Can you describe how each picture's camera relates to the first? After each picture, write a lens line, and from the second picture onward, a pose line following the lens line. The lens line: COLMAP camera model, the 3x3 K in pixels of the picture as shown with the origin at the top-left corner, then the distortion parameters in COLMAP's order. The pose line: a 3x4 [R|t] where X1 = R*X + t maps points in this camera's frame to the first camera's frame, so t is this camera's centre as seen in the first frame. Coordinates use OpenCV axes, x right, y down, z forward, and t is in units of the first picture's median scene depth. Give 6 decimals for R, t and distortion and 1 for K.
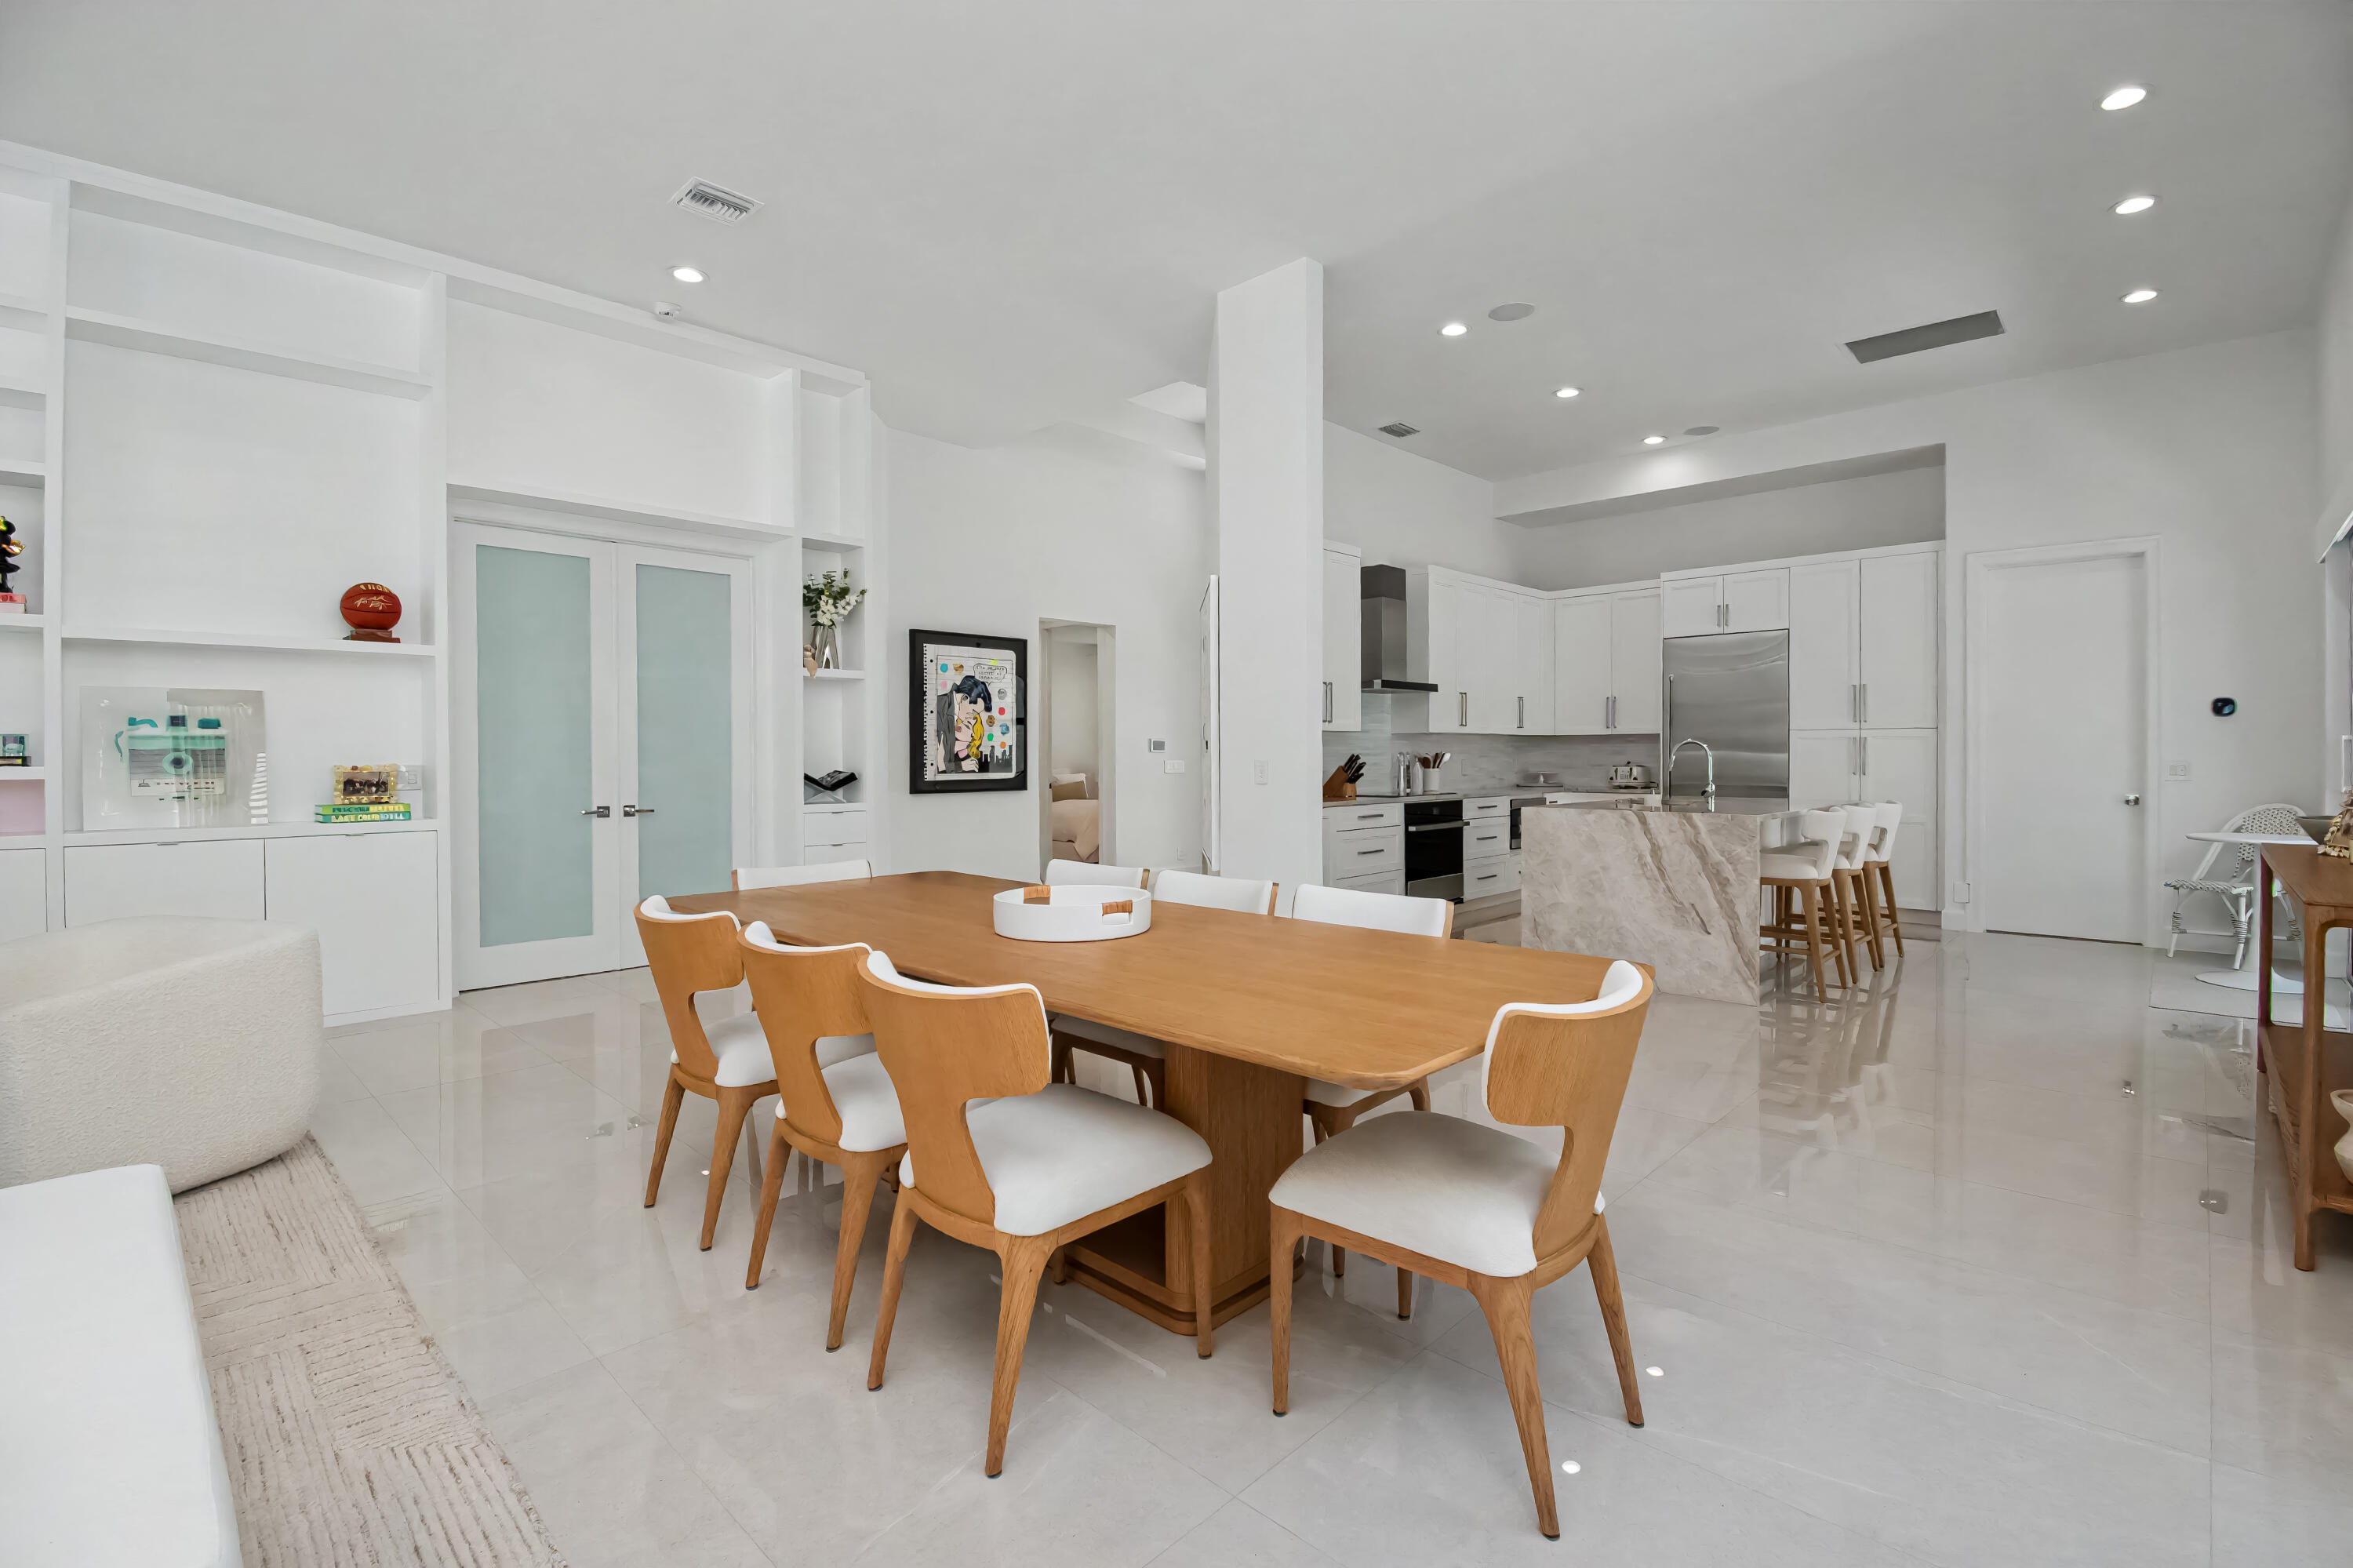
lens RADIAL K [[1058.1, 0, 1174.3], [0, 1058.1, 765.9], [0, 0, 1]] dist [-0.000964, -0.015260]
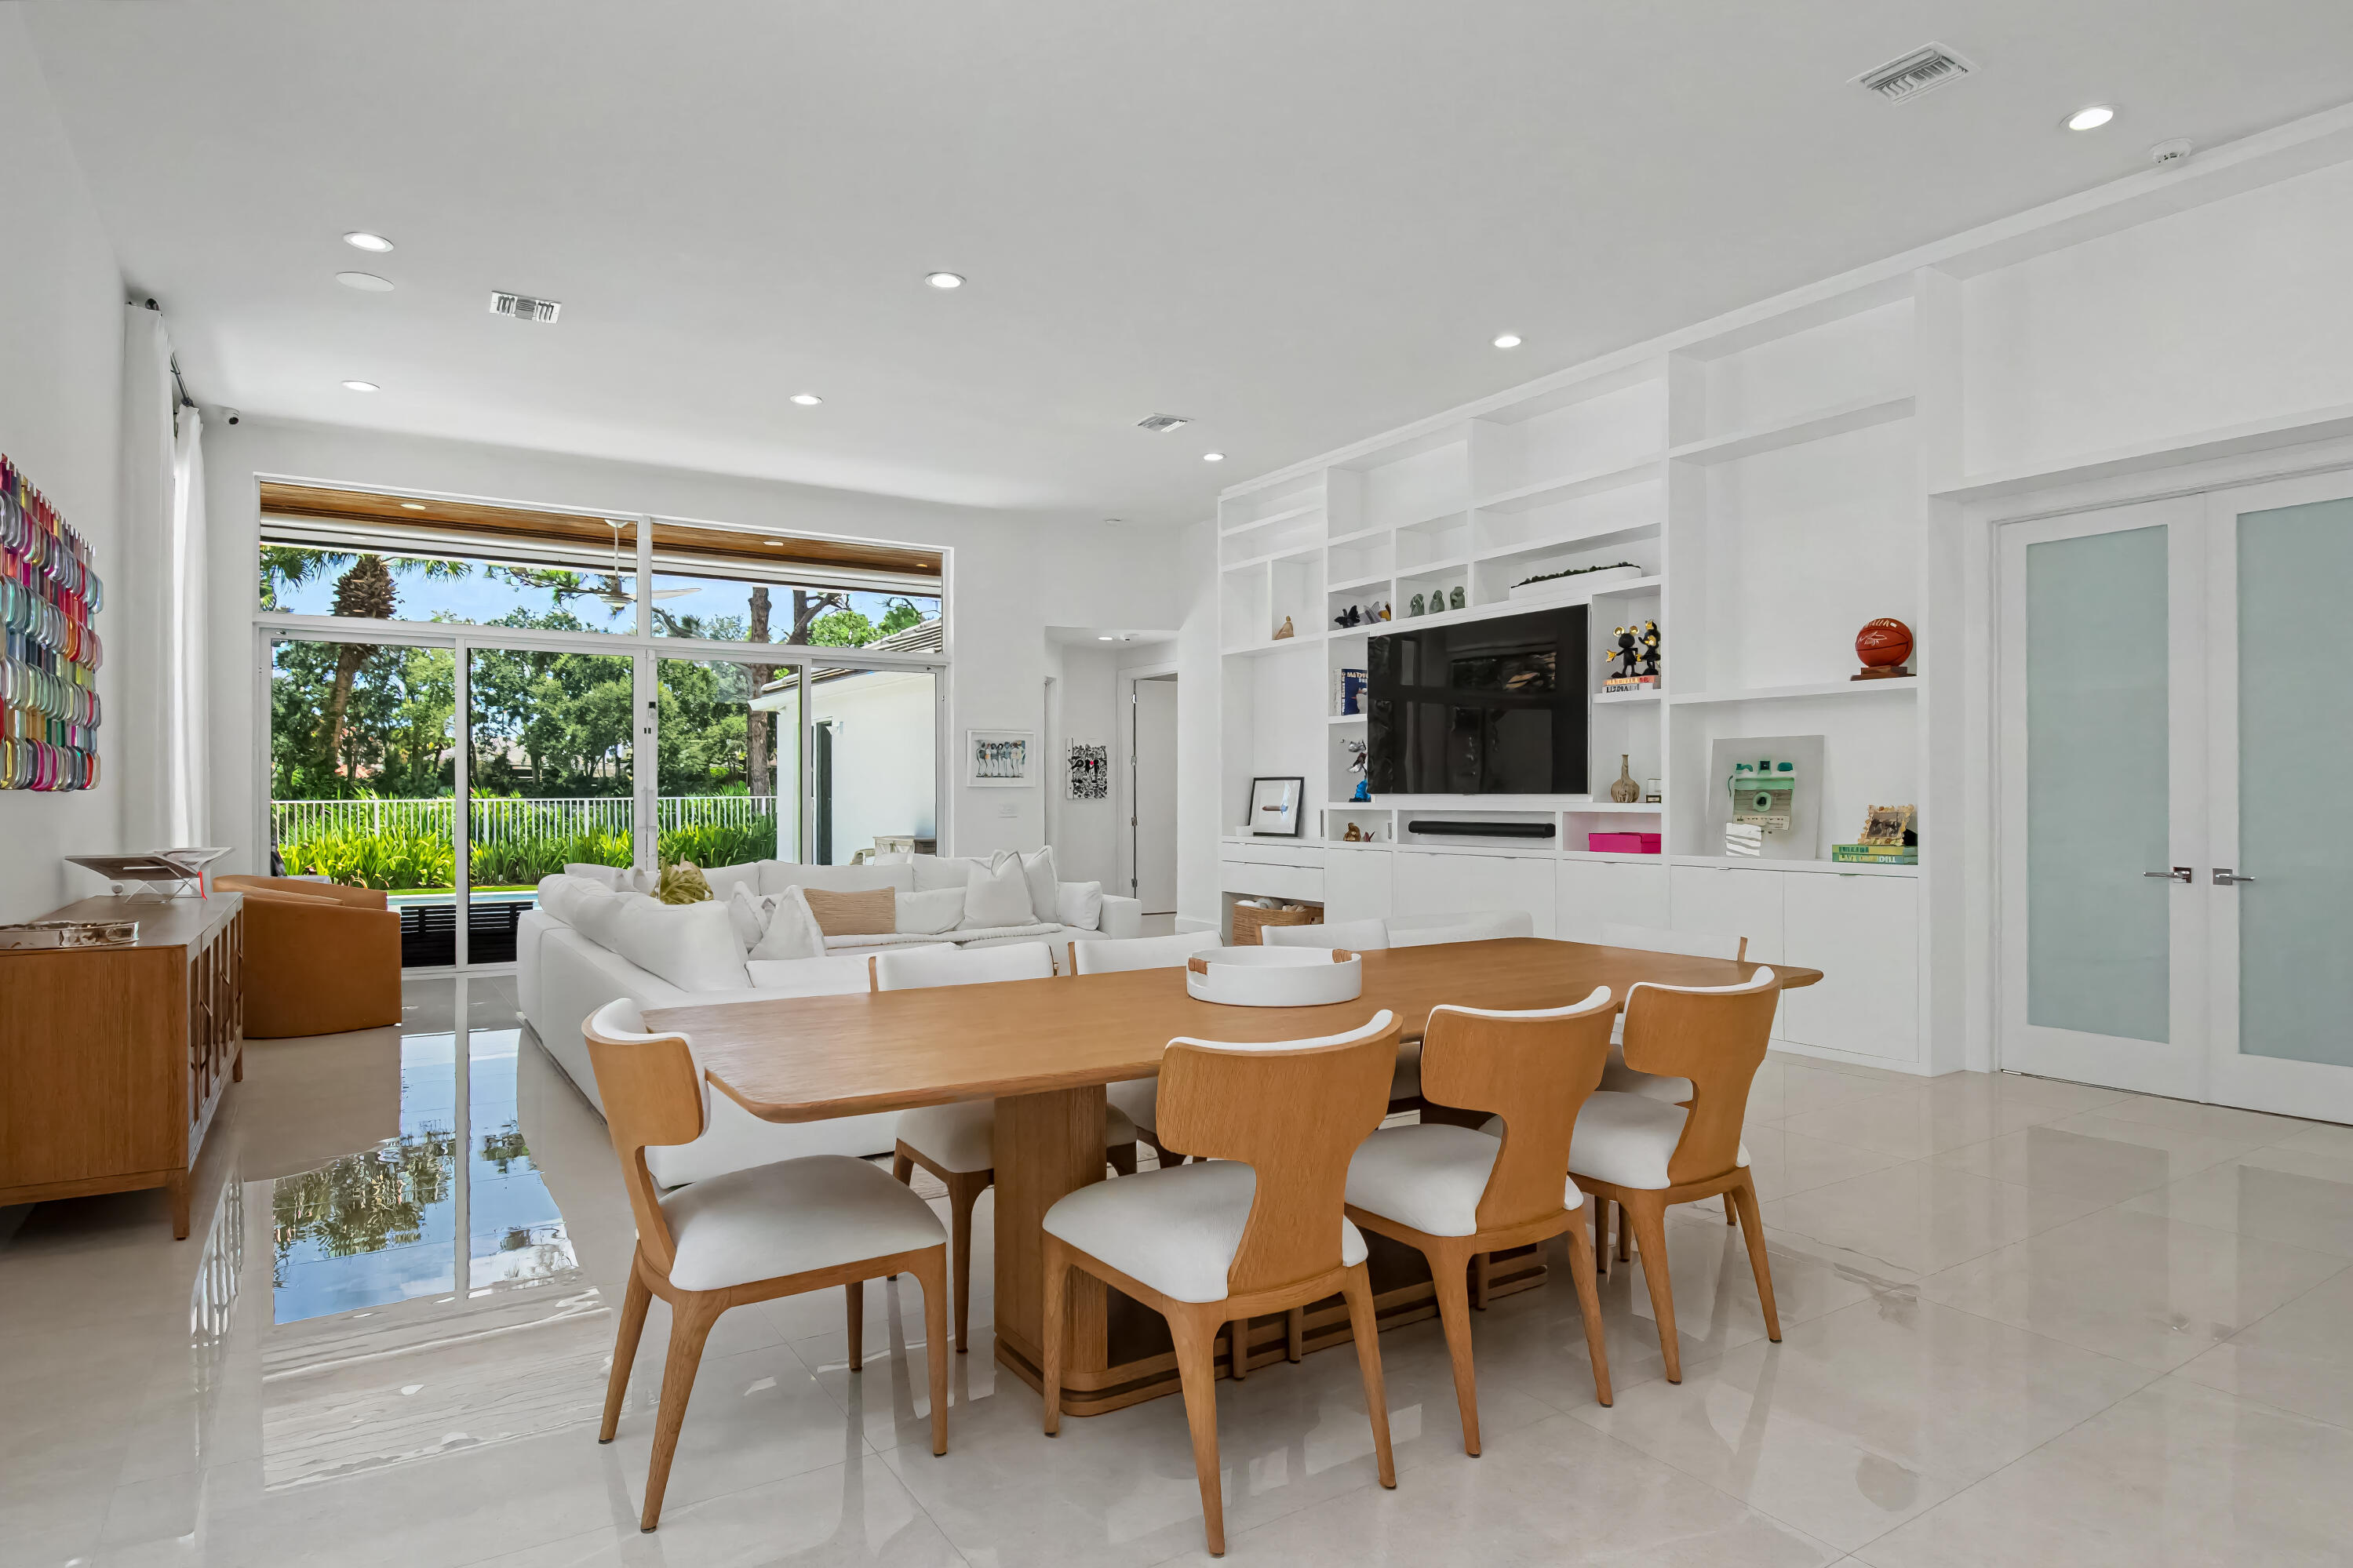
lens RADIAL K [[1297.7, 0, 1198.8], [0, 1297.7, 799.4], [0, 0, 1]] dist [-0.002728, -0.009721]
pose [[-0.204805, 0.004390, -0.978793, 0.354176], [-0.010351, 0.999924, 0.006651, -0.005015], [0.978748, 0.011494, -0.204744, 0.414684]]
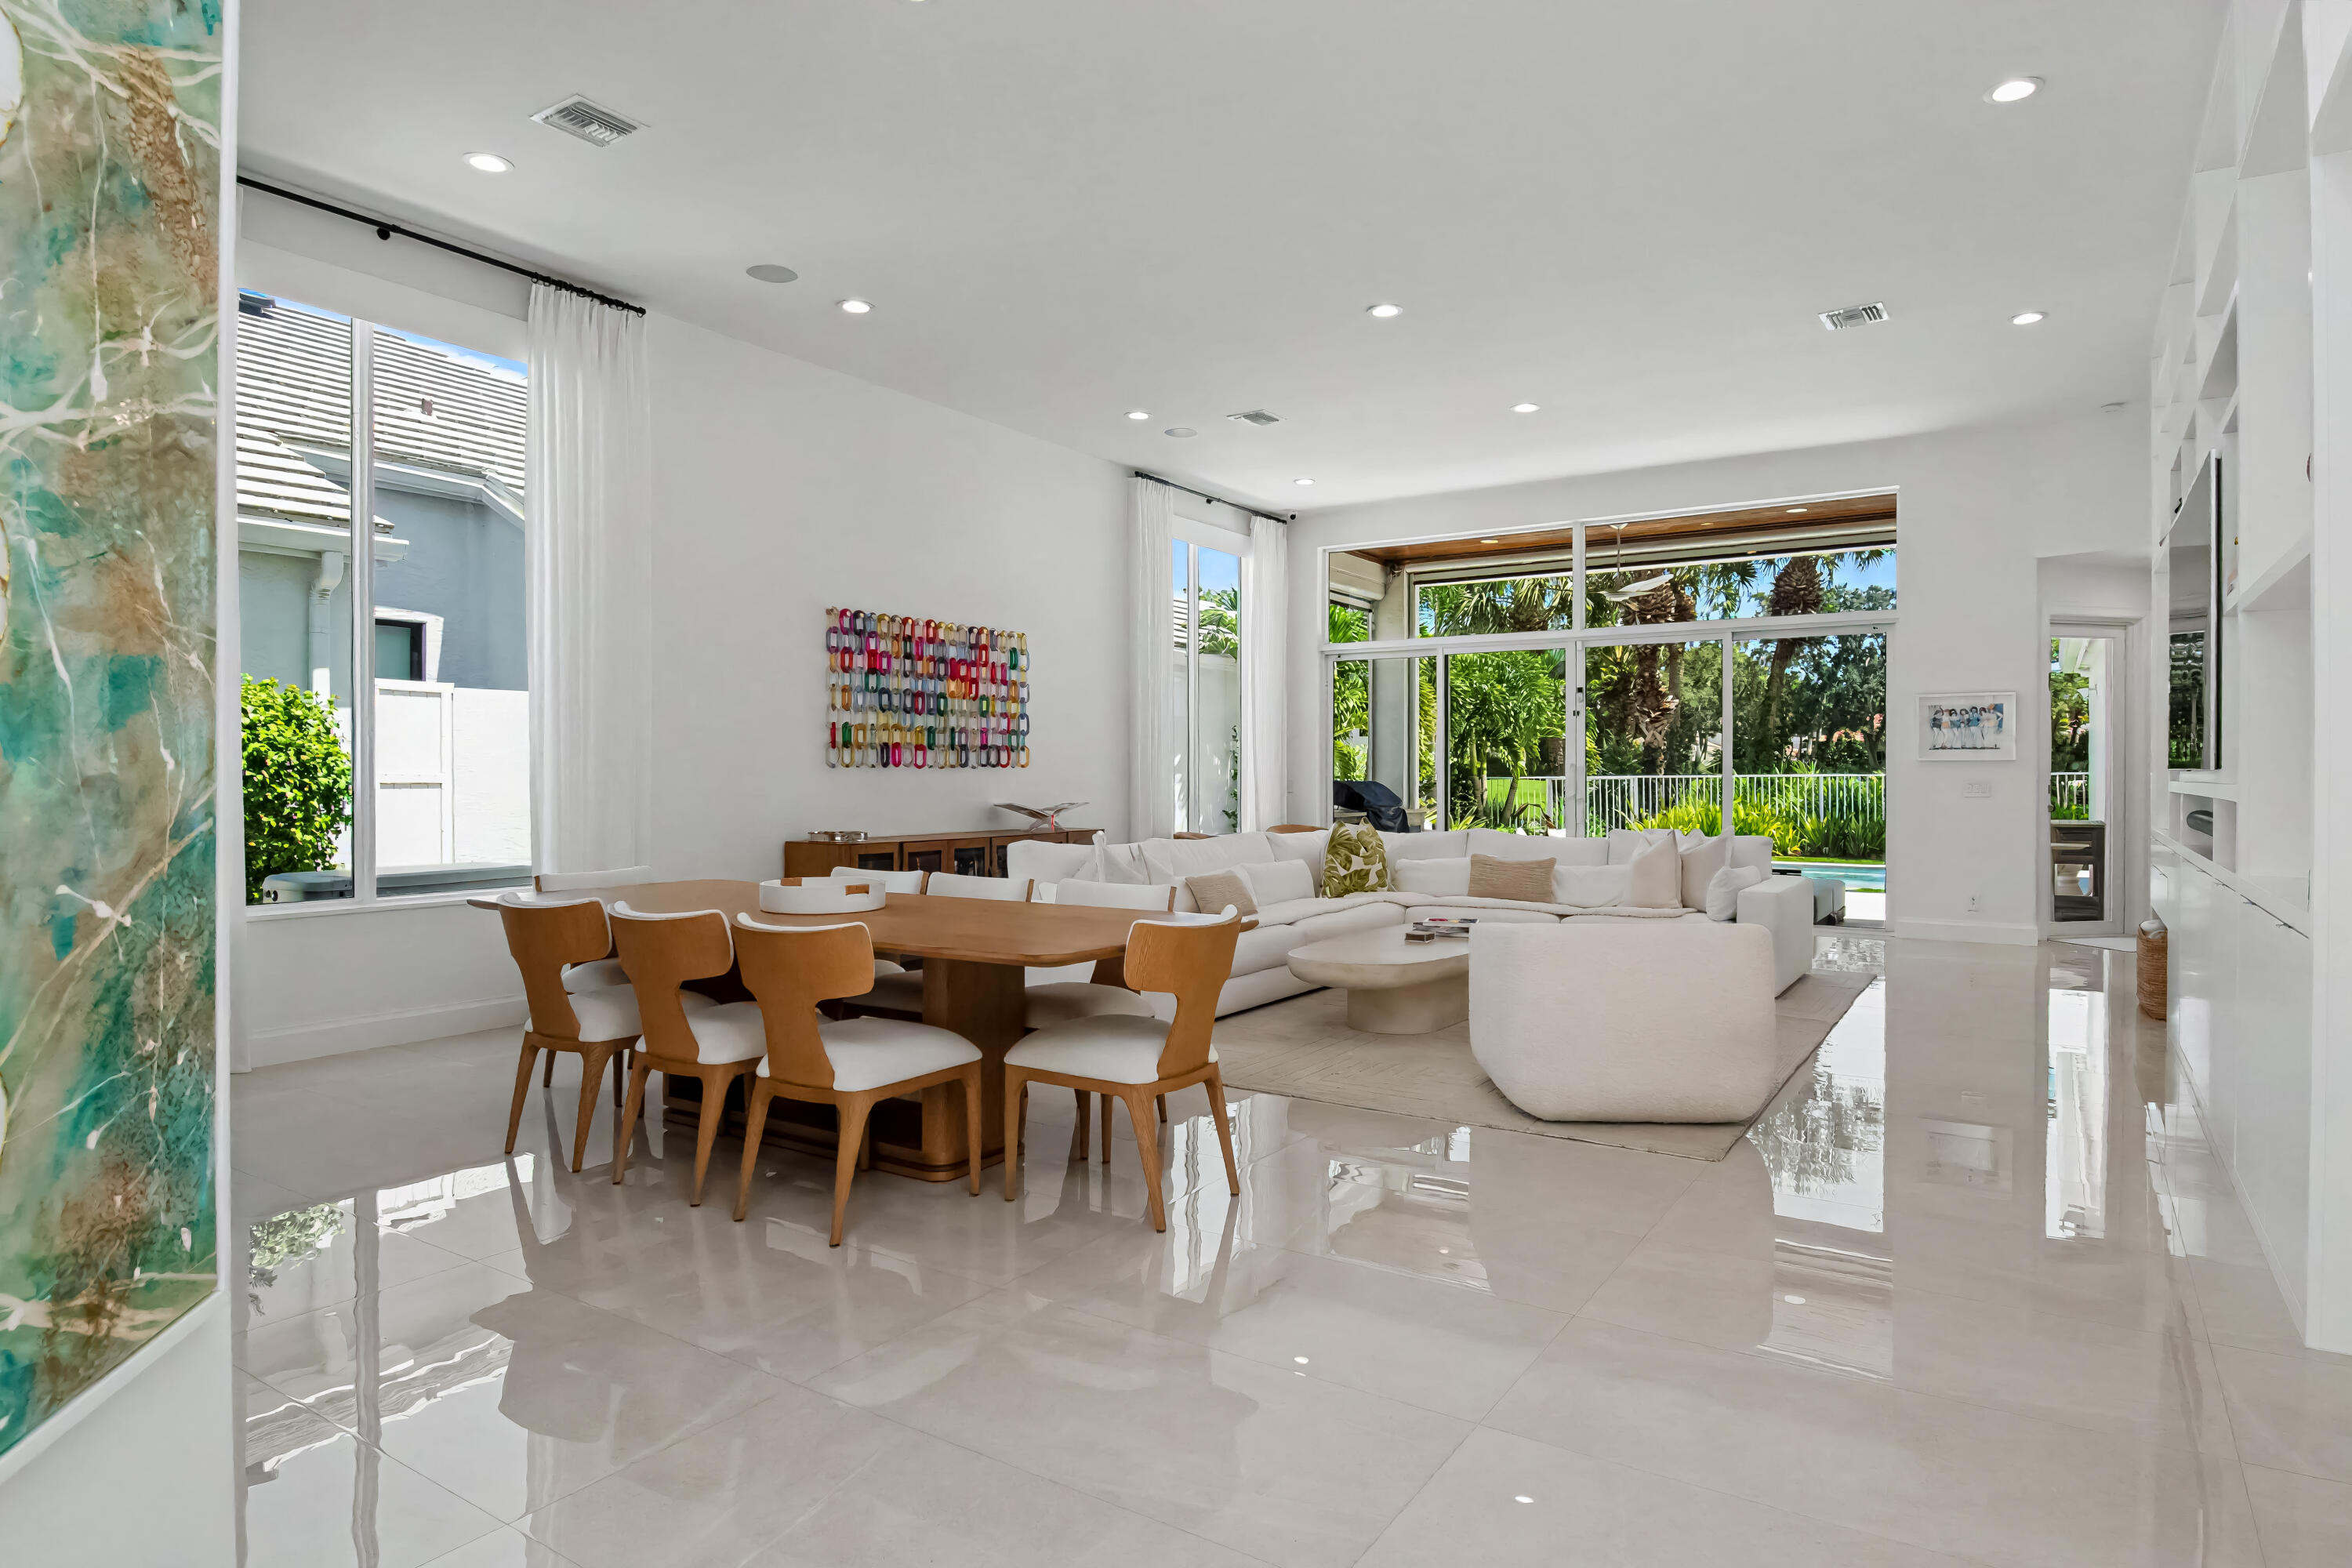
lens RADIAL K [[1297.3, 0, 1177.6], [0, 1297.3, 787.7], [0, 0, 1]] dist [-0.002728, -0.009721]
pose [[-0.983025, 0.004027, -0.183428, -0.086820], [-0.000470, 0.999701, 0.024465, -0.011239], [0.183471, 0.024136, -0.982729, 0.945280]]
